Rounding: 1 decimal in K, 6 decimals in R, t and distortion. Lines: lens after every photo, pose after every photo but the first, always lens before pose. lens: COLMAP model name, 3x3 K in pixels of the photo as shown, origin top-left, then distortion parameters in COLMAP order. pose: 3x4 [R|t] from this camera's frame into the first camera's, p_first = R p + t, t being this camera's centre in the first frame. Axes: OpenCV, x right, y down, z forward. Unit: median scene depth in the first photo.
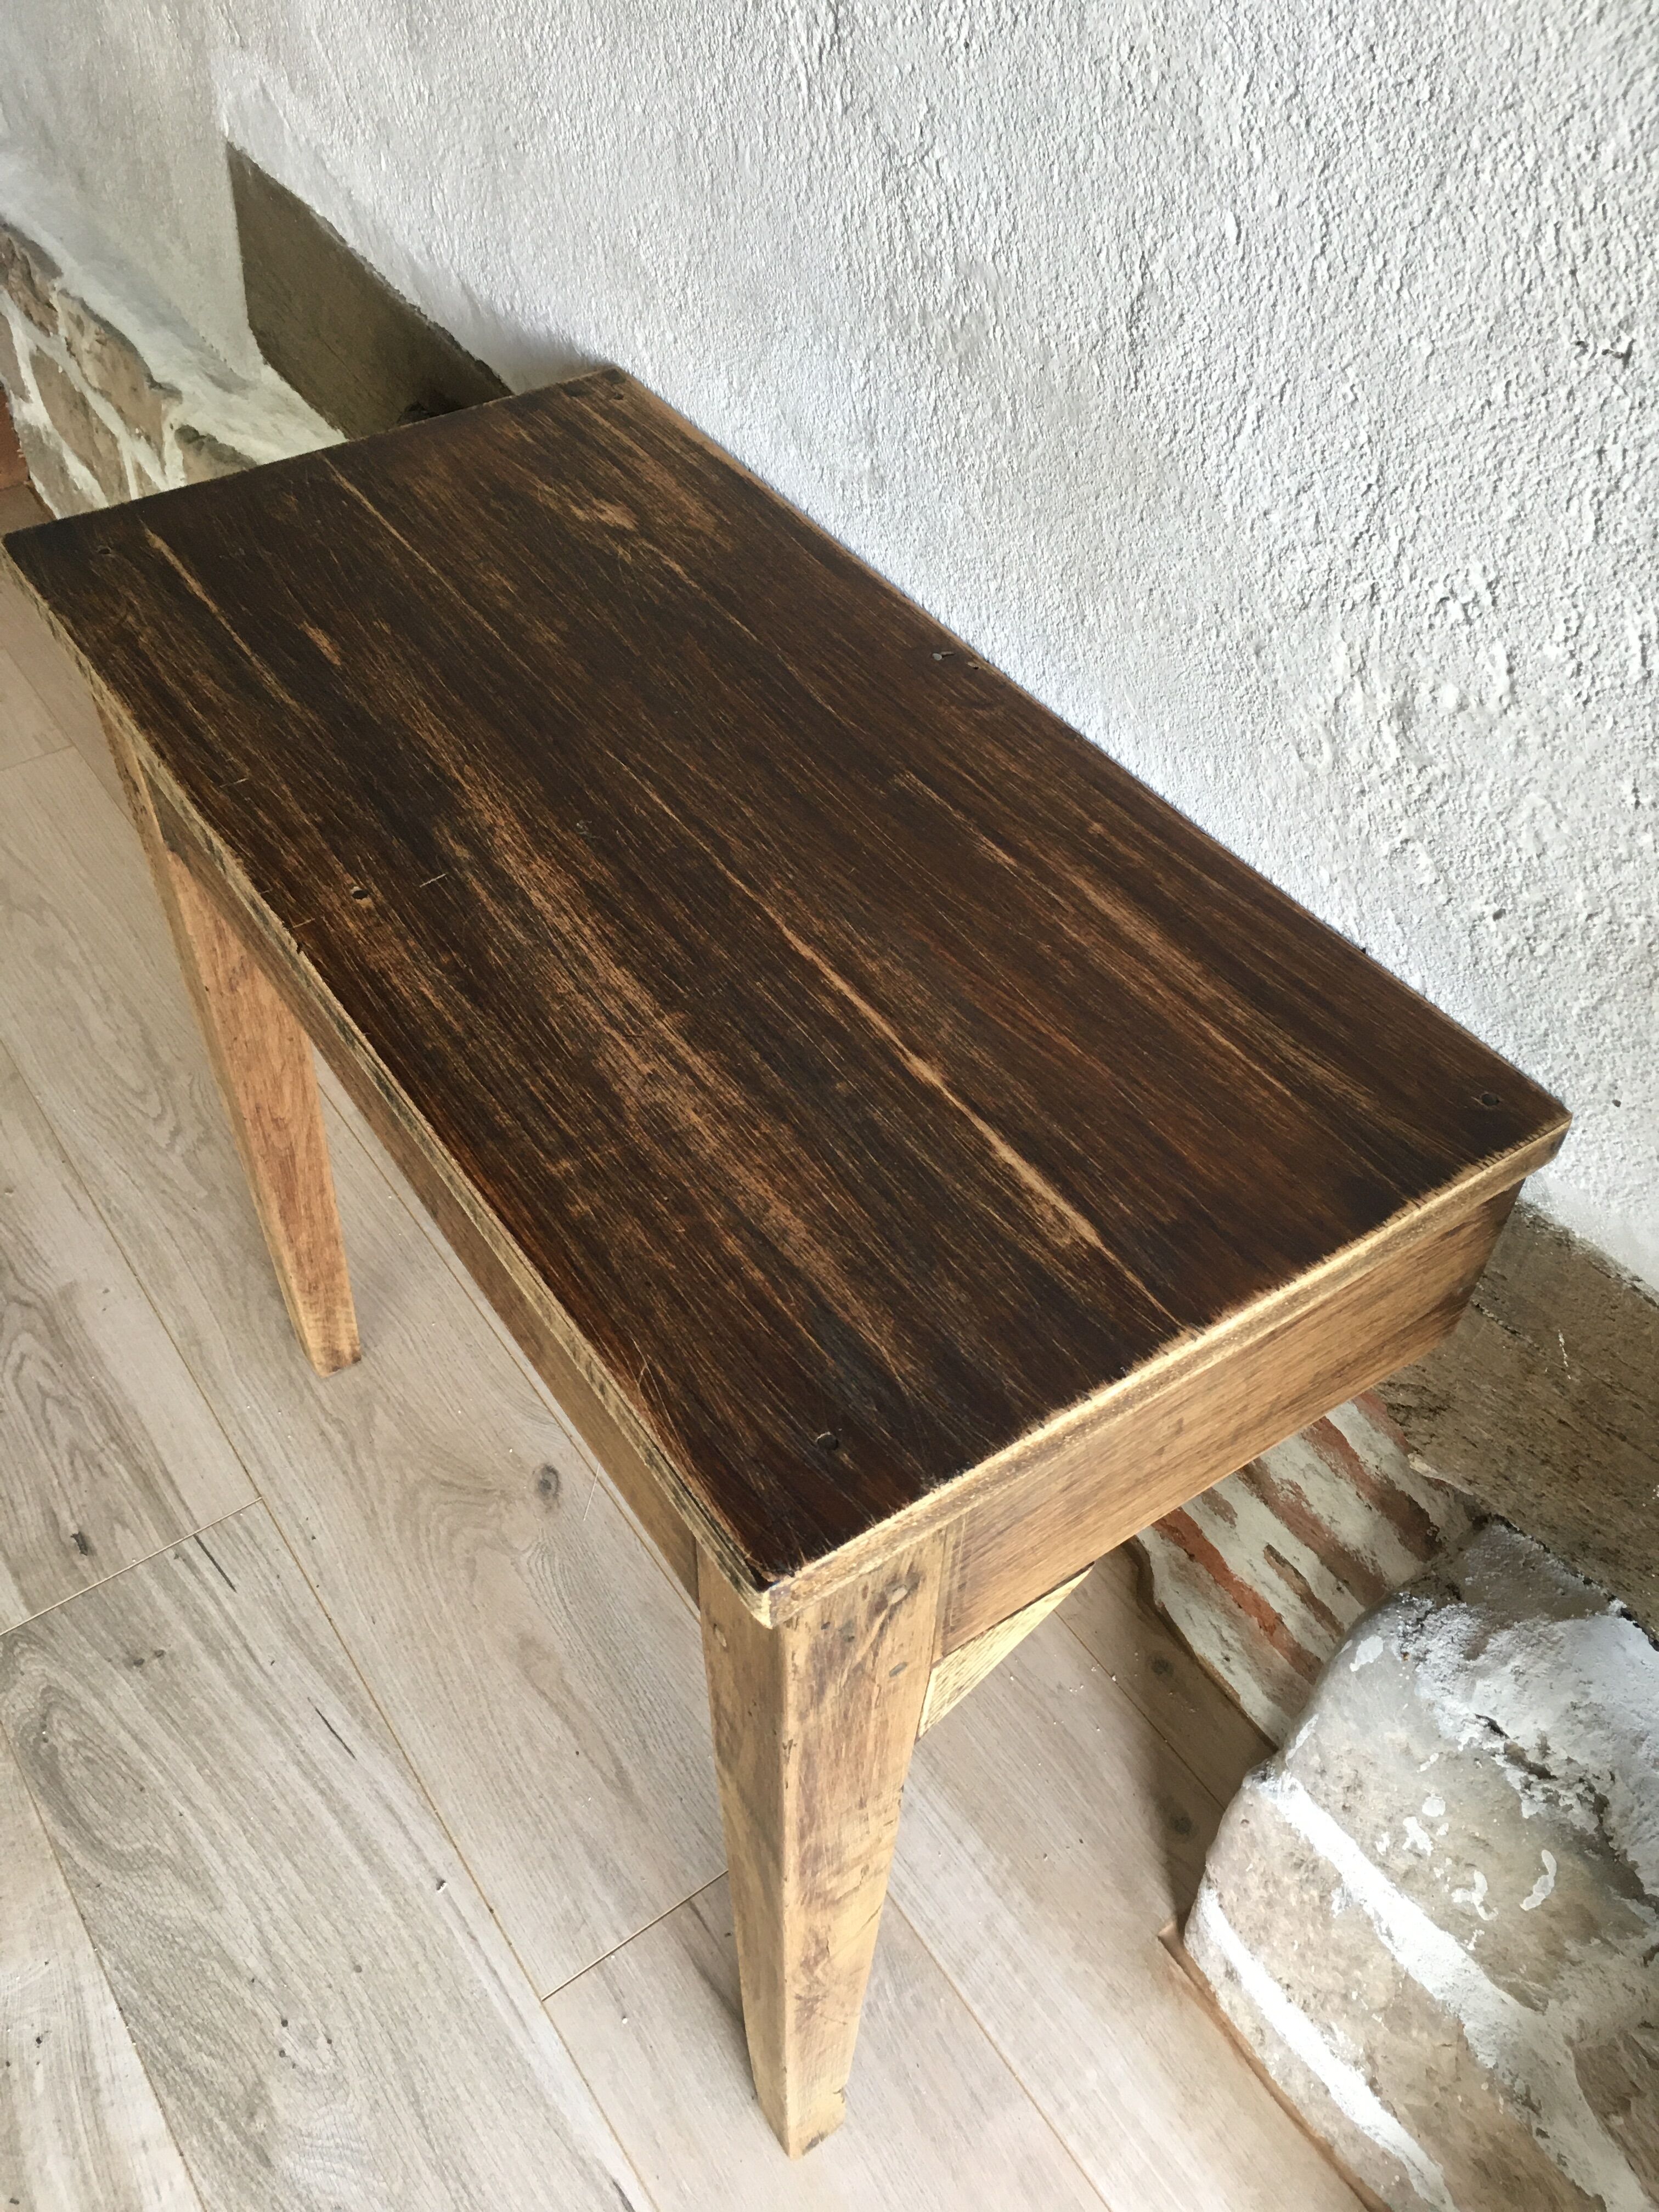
lens RADIAL K [[1871.4, 0, 824.2], [0, 1871.4, 1106.5], [0, 0, 1]] dist [0.089358, -0.126018]
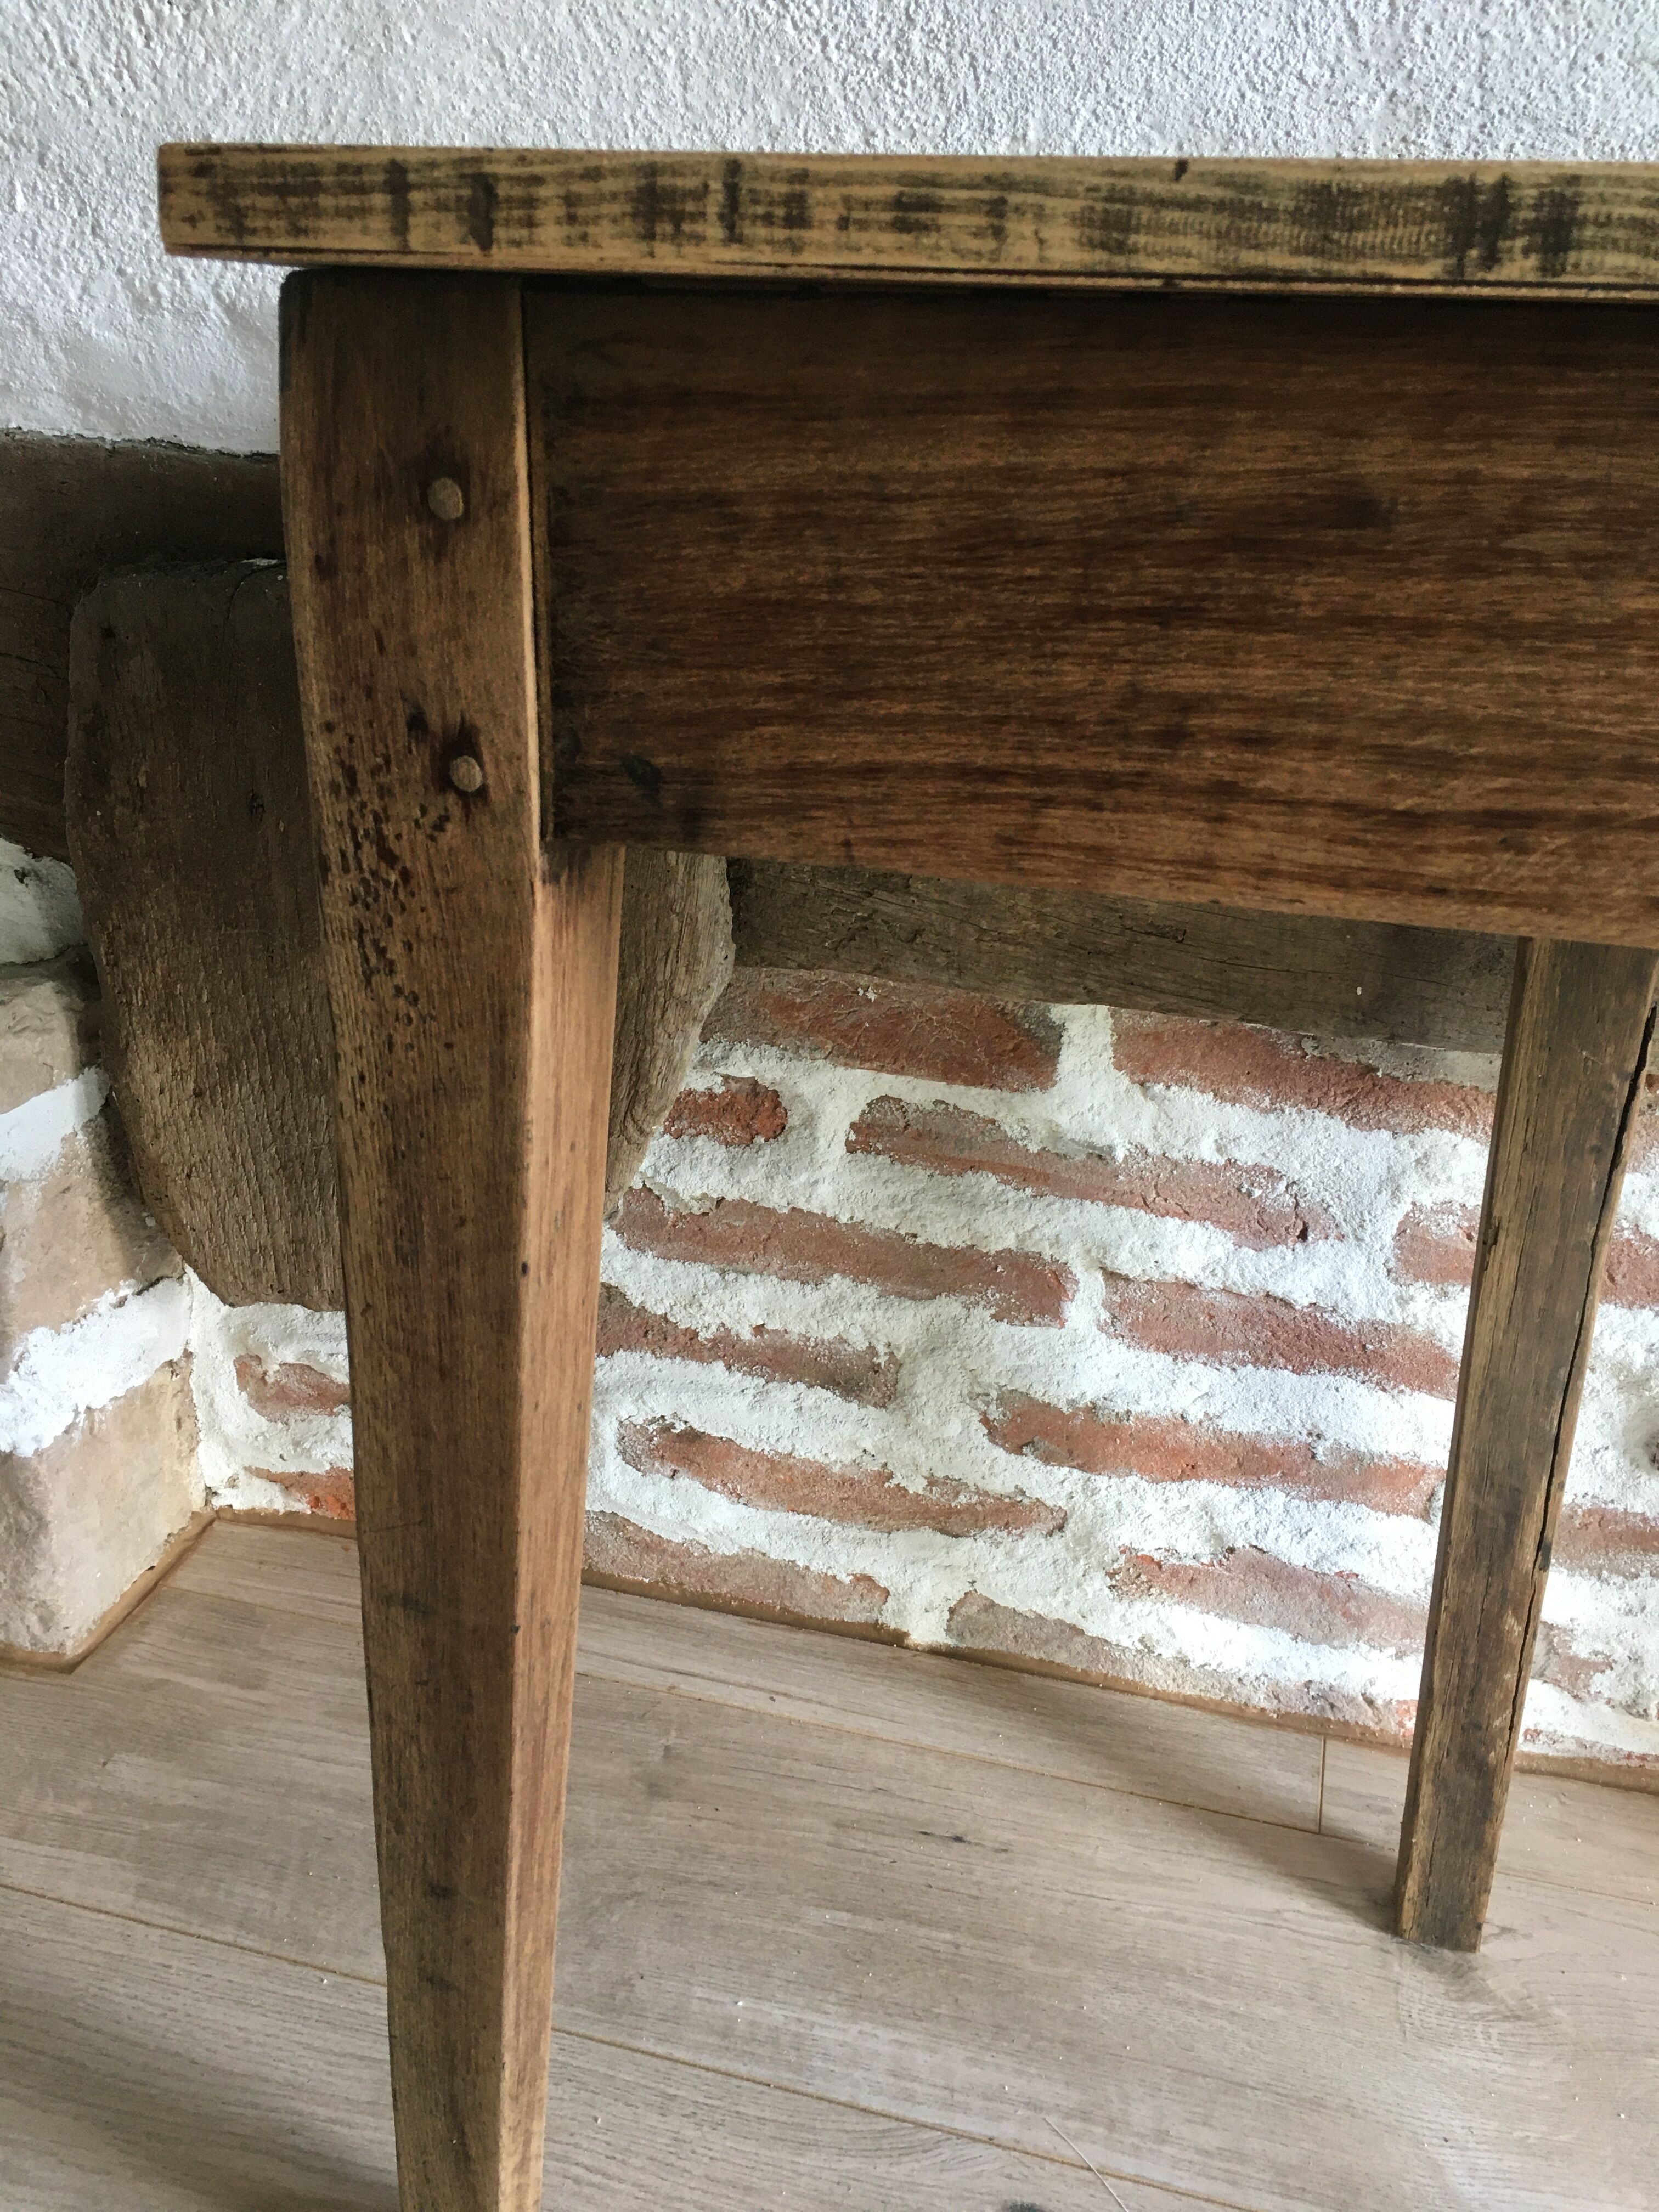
lens RADIAL K [[1878.7, 0, 827.8], [0, 1878.7, 1105.1], [0, 0, 1]] dist [0.083742, -0.116661]
pose [[0.773710, -0.235185, 0.588269, -0.801745], [0.451569, 0.855999, -0.251696, 0.077495], [-0.444363, 0.460384, 0.768497, 0.905973]]
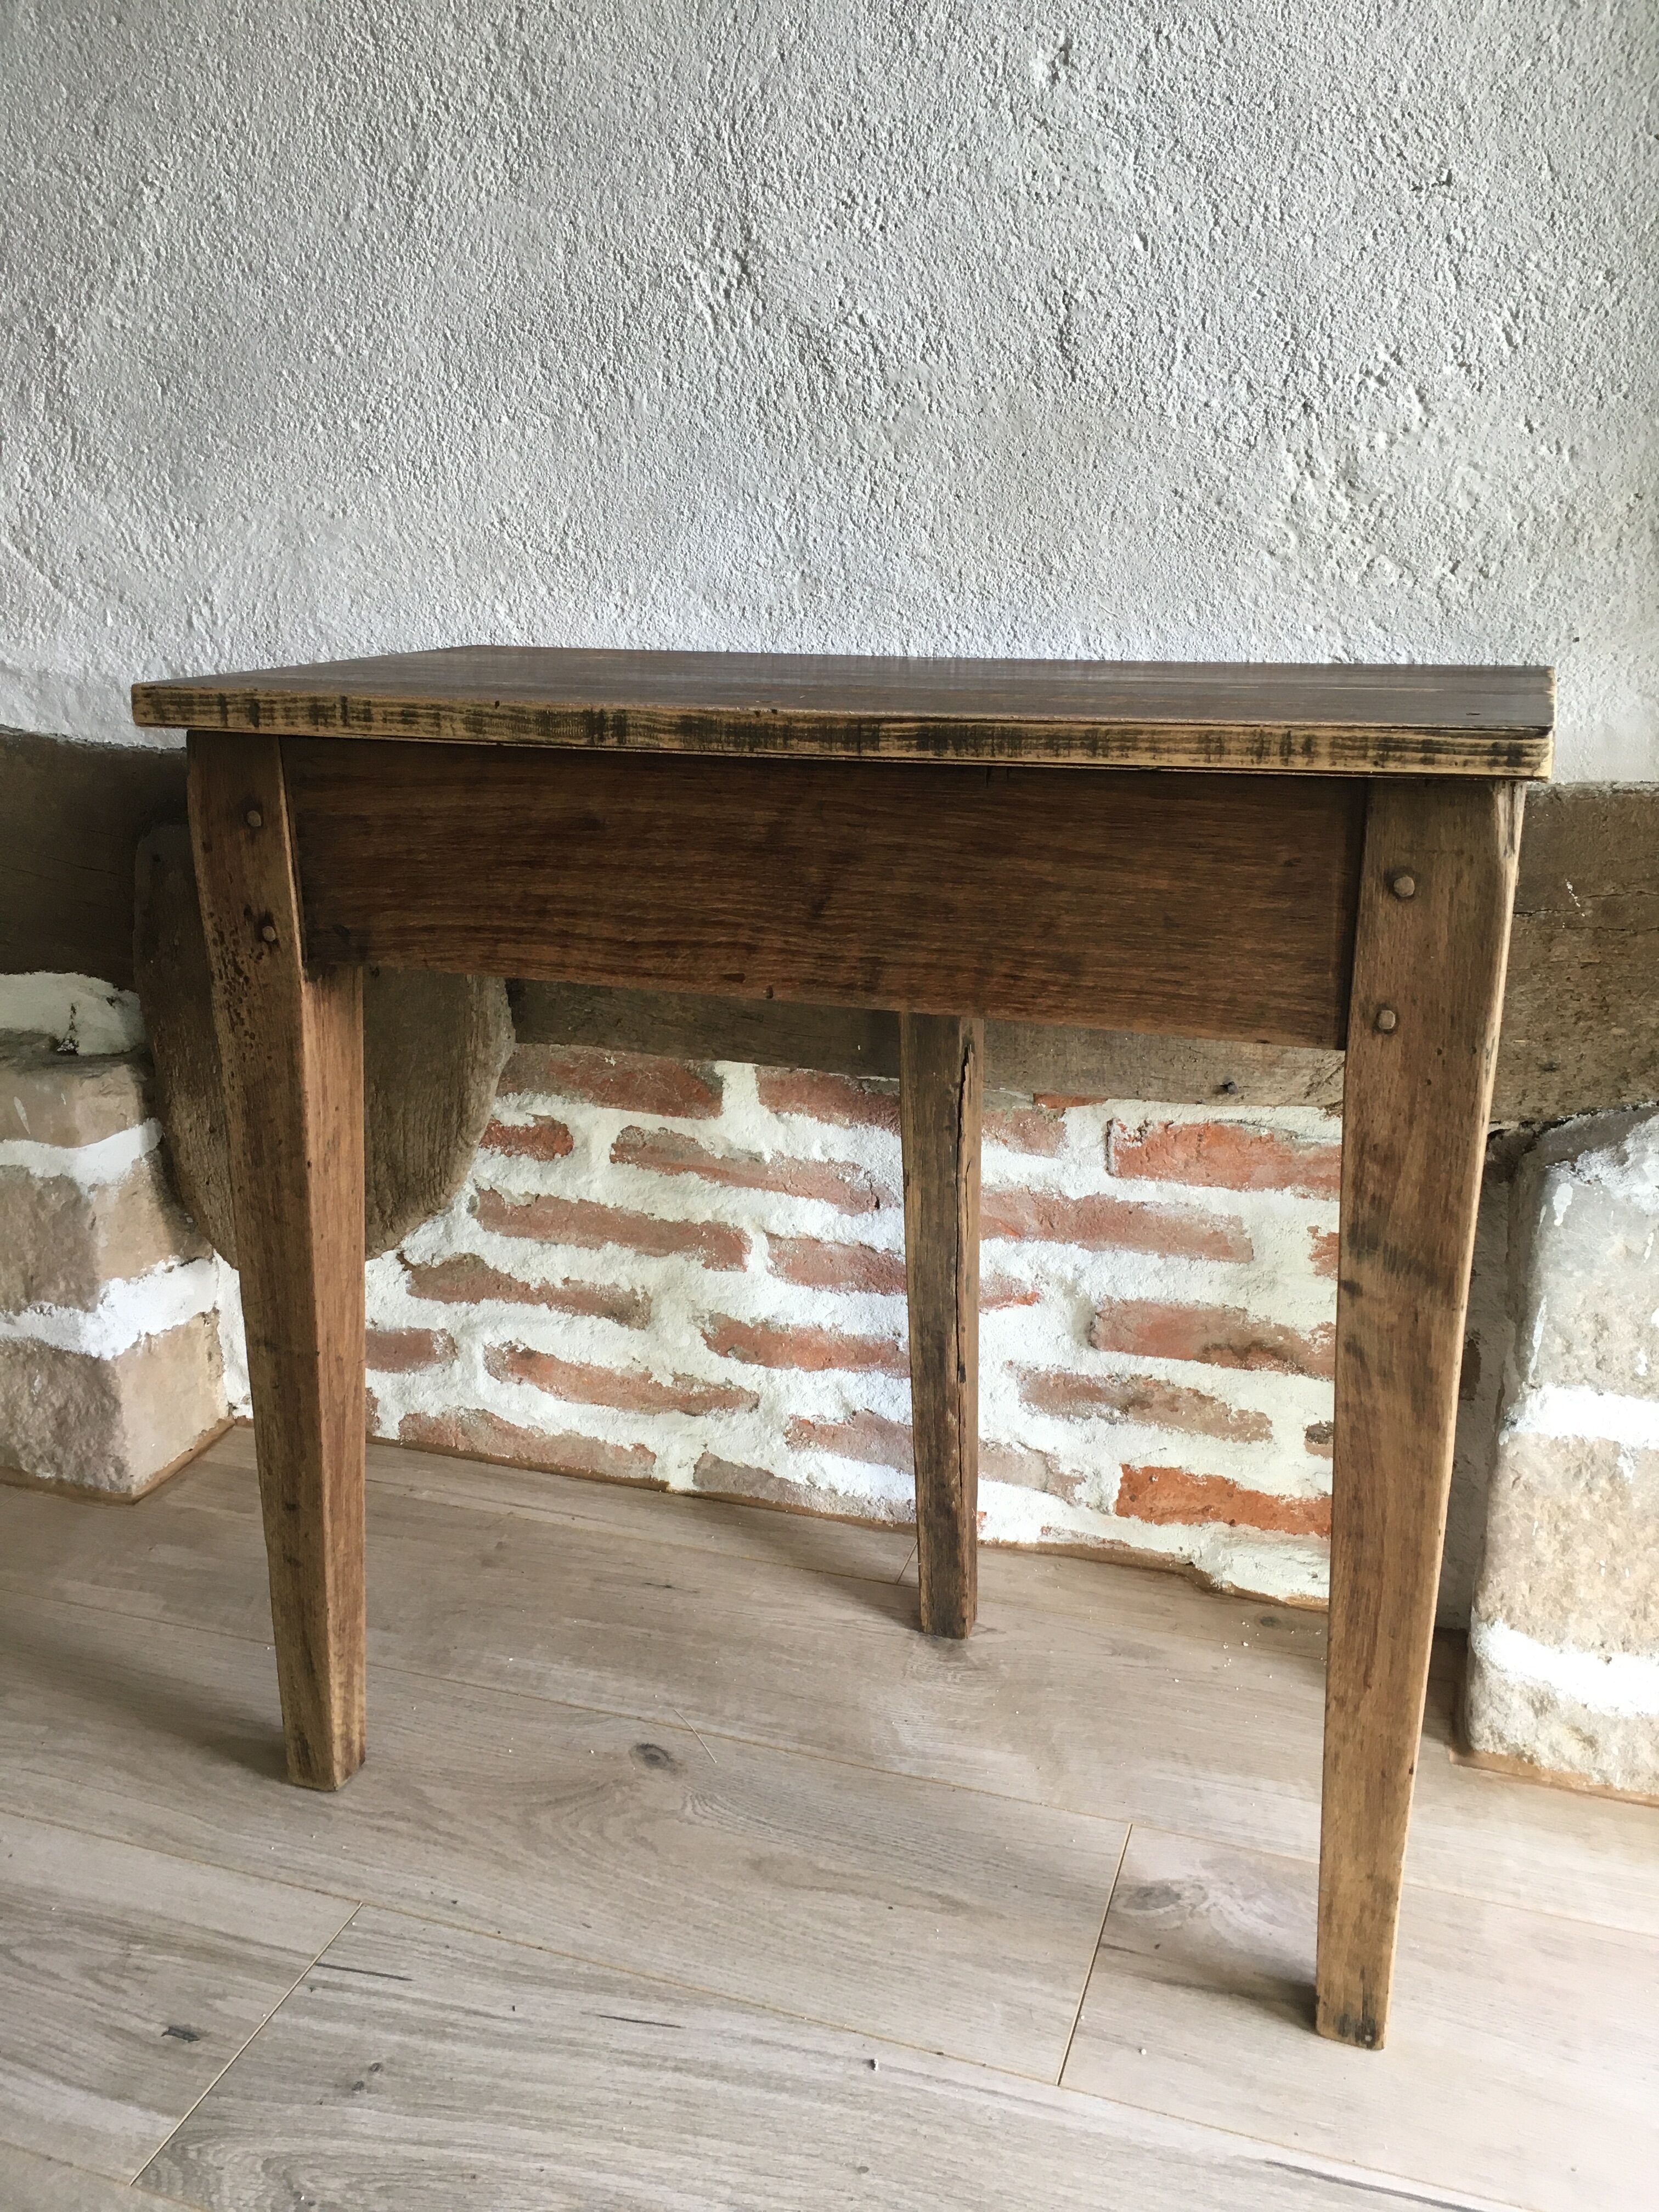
lens RADIAL K [[1870.2, 0, 822.7], [0, 1870.2, 1107.5], [0, 0, 1]] dist [0.088155, -0.122628]
pose [[0.811844, -0.201507, 0.548000, -0.963162], [0.440850, 0.826940, -0.349028, 0.553573], [-0.382832, 0.524942, 0.760181, 0.228271]]
